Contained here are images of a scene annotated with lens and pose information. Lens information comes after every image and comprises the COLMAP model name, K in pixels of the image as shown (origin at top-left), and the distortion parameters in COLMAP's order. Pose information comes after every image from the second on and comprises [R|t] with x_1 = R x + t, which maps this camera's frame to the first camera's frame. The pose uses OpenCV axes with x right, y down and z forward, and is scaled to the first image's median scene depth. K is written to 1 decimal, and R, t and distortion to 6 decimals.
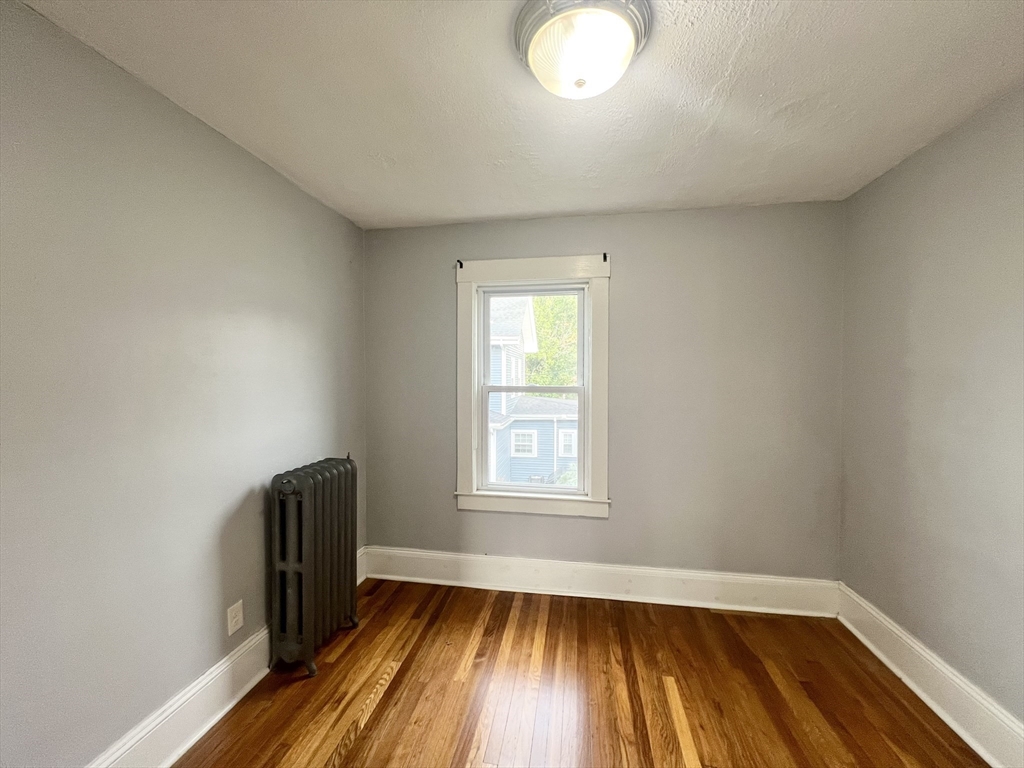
lens RADIAL K [[410.9, 0, 512.0], [0, 410.9, 384.0], [0, 0, 1]] dist [0.000034, 0.000298]
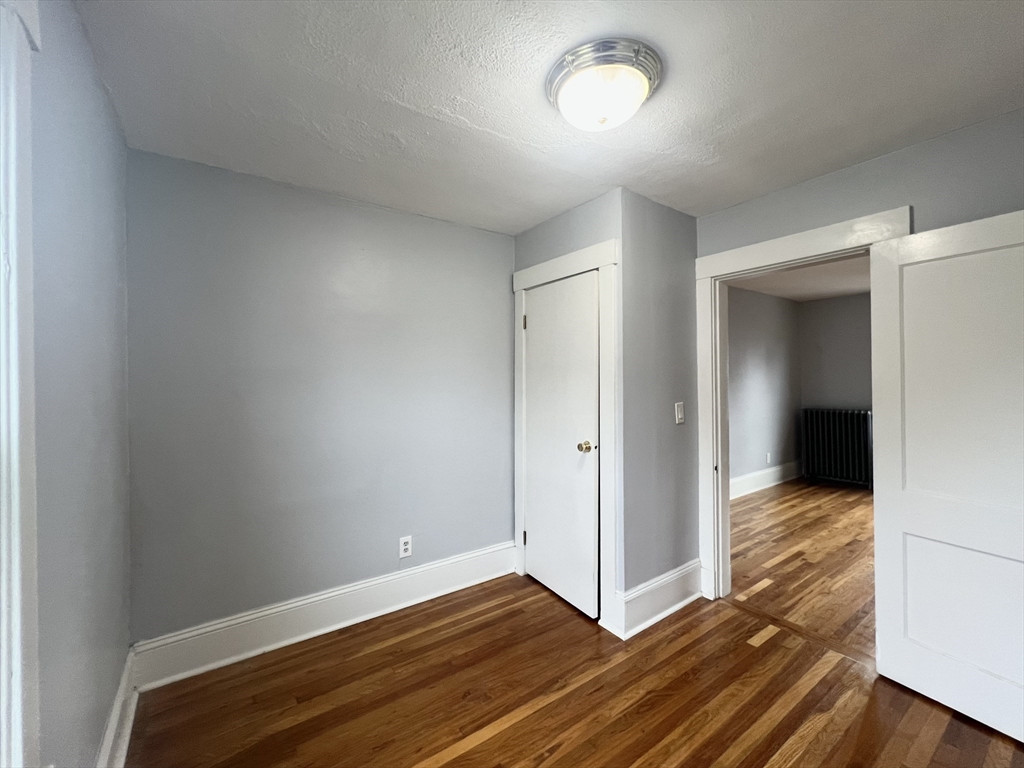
lens RADIAL K [[428.4, 0, 512.0], [0, 428.4, 384.0], [0, 0, 1]] dist [-0.001183, -0.000089]
pose [[-0.707862, 0.000687, 0.706350, -0.328208], [0.015997, 0.999759, 0.015060, 0.001833], [-0.706169, 0.021960, -0.707703, 1.366492]]
